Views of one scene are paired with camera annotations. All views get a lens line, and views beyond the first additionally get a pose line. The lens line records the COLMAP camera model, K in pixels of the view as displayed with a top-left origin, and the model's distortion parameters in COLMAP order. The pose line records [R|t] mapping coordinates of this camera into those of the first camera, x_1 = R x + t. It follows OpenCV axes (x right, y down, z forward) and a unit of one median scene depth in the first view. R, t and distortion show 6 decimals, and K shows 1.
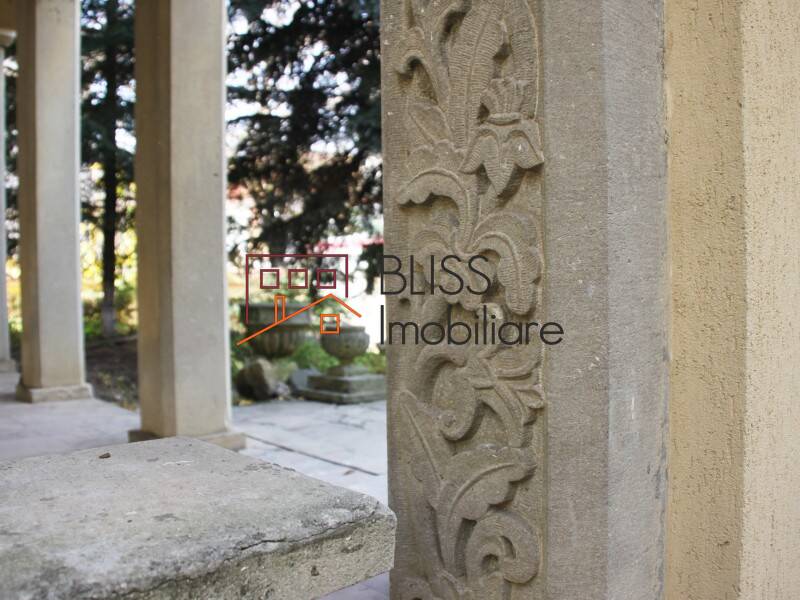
lens RADIAL K [[742.7, 0, 394.1], [0, 742.7, 313.8], [0, 0, 1]] dist [-0.176917, 0.128195]
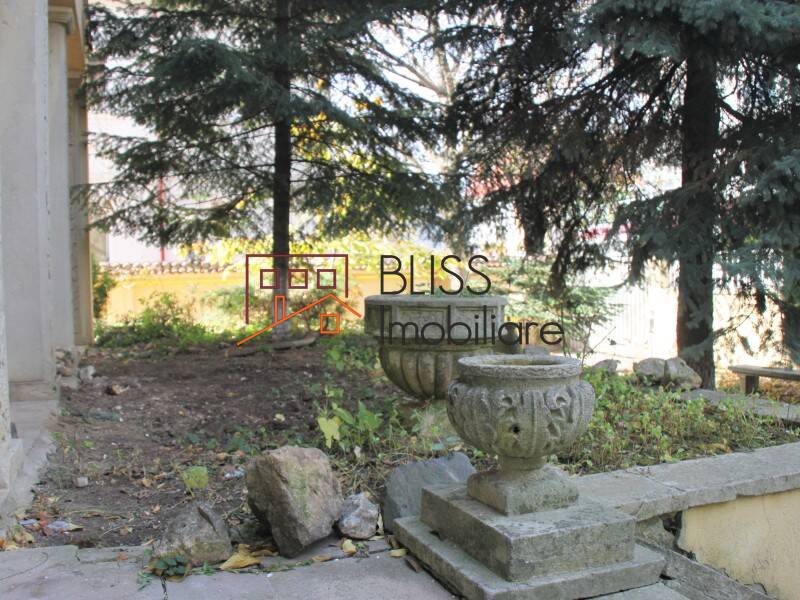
lens RADIAL K [[742.7, 0, 394.1], [0, 742.7, 313.8], [0, 0, 1]] dist [-0.176917, 0.128195]
pose [[0.934353, 0.008648, -0.356244, 0.002903], [-0.004884, 0.999922, 0.011464, -0.010052], [0.356316, -0.008972, 0.934322, 0.648641]]
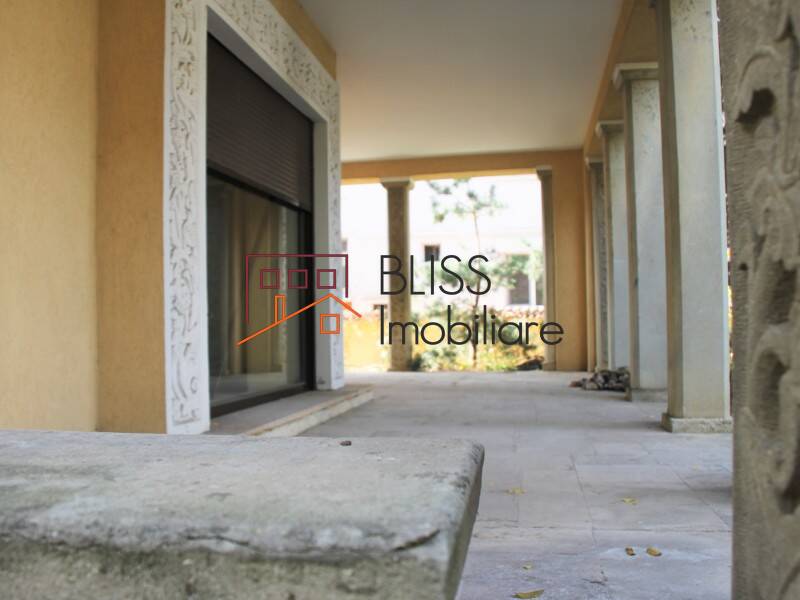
lens RADIAL K [[766.5, 0, 400.9], [0, 766.5, 323.2], [0, 0, 1]] dist [-0.193955, 0.170477]
pose [[0.608688, -0.004998, -0.793394, 0.075467], [-0.025551, 0.999338, -0.025897, 0.012148], [0.792998, 0.036036, 0.608157, 0.083235]]
